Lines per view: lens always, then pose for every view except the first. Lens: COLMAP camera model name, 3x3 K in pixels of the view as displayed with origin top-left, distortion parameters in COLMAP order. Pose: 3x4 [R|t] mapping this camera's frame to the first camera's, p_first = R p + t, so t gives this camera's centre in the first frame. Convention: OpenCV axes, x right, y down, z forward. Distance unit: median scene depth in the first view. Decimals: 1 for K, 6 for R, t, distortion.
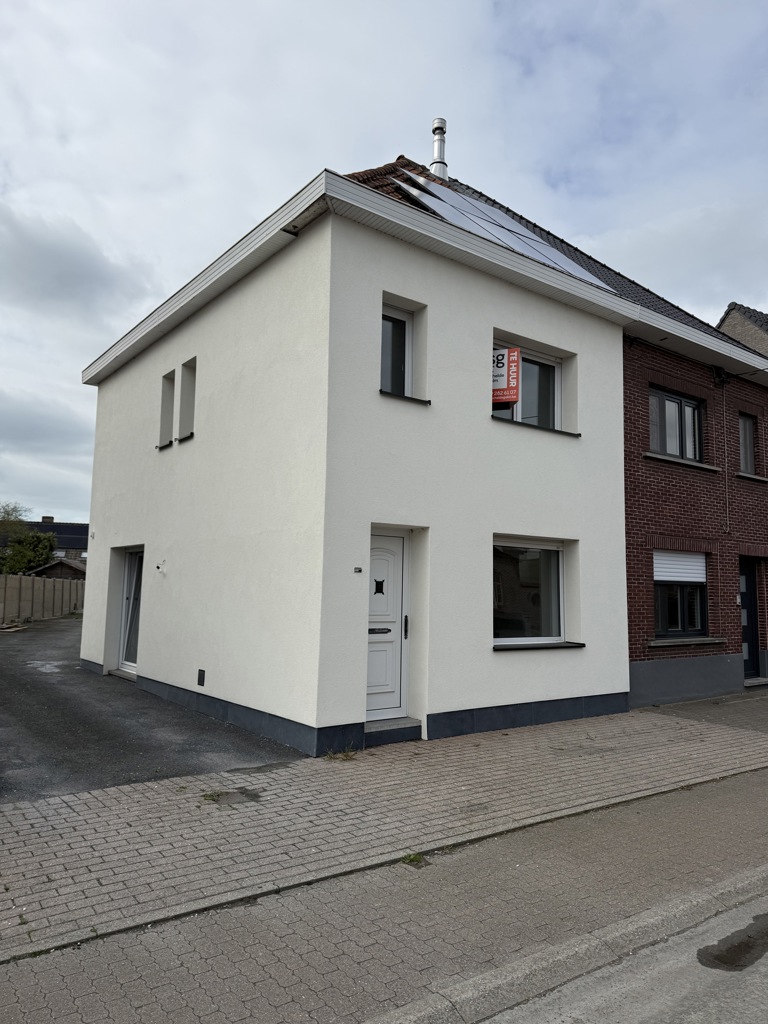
lens RADIAL K [[728.7, 0, 384.5], [0, 728.7, 512.6], [0, 0, 1]] dist [0.026213, -0.038165]
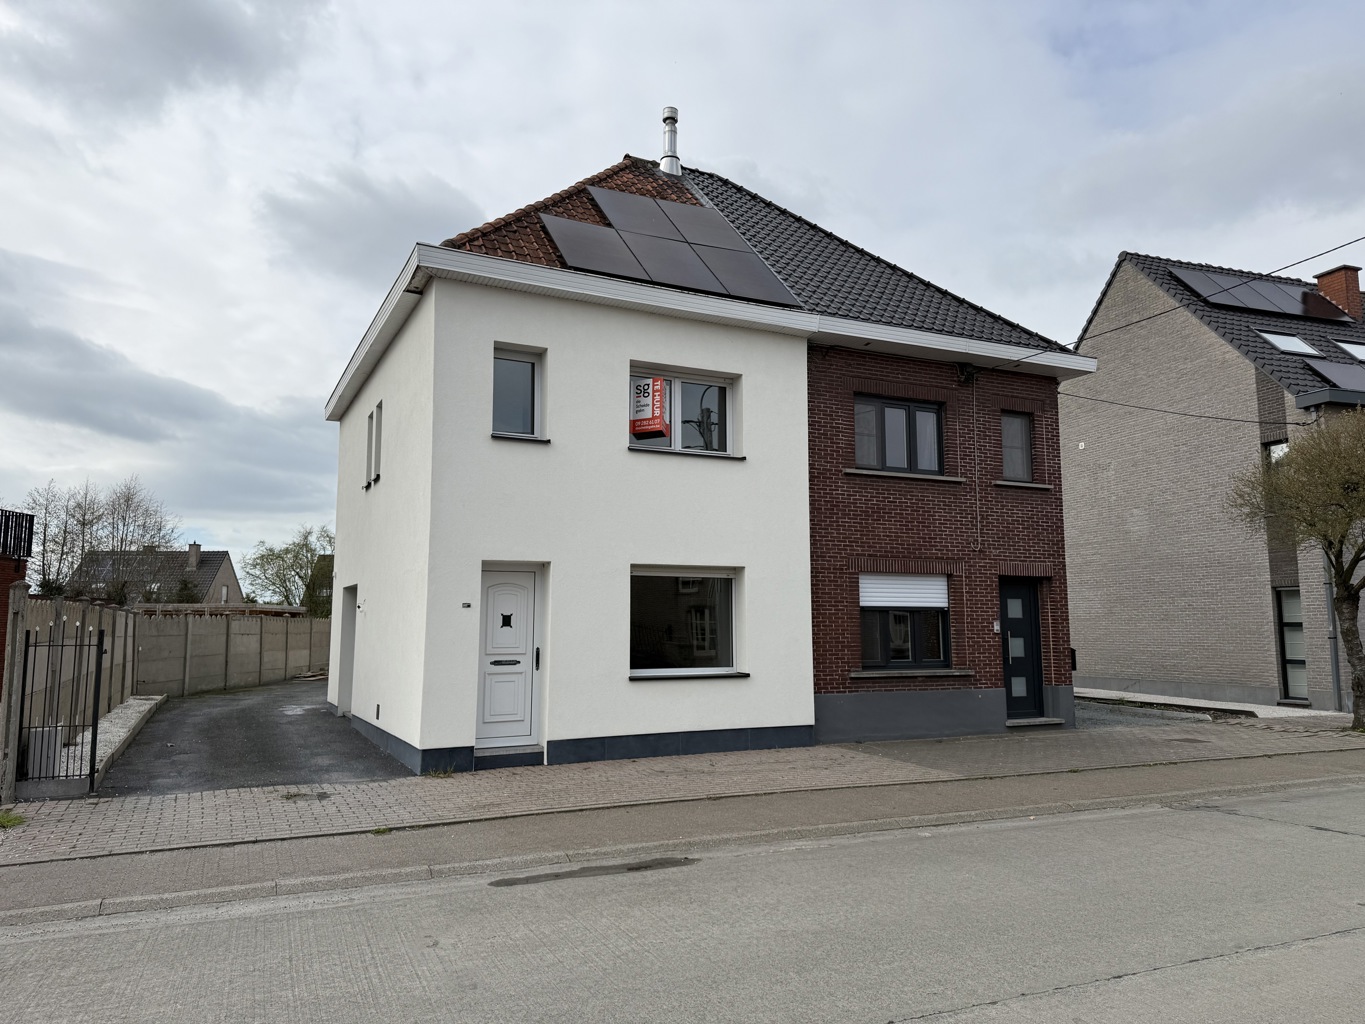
lens RADIAL K [[971.3, 0, 683.6], [0, 971.3, 513.6], [0, 0, 1]] dist [0.026213, -0.038165]
pose [[0.983648, -0.042523, -0.175011, 0.400581], [0.040440, 0.999062, -0.015453, -0.016176], [0.175504, 0.008123, 0.984445, -0.272136]]
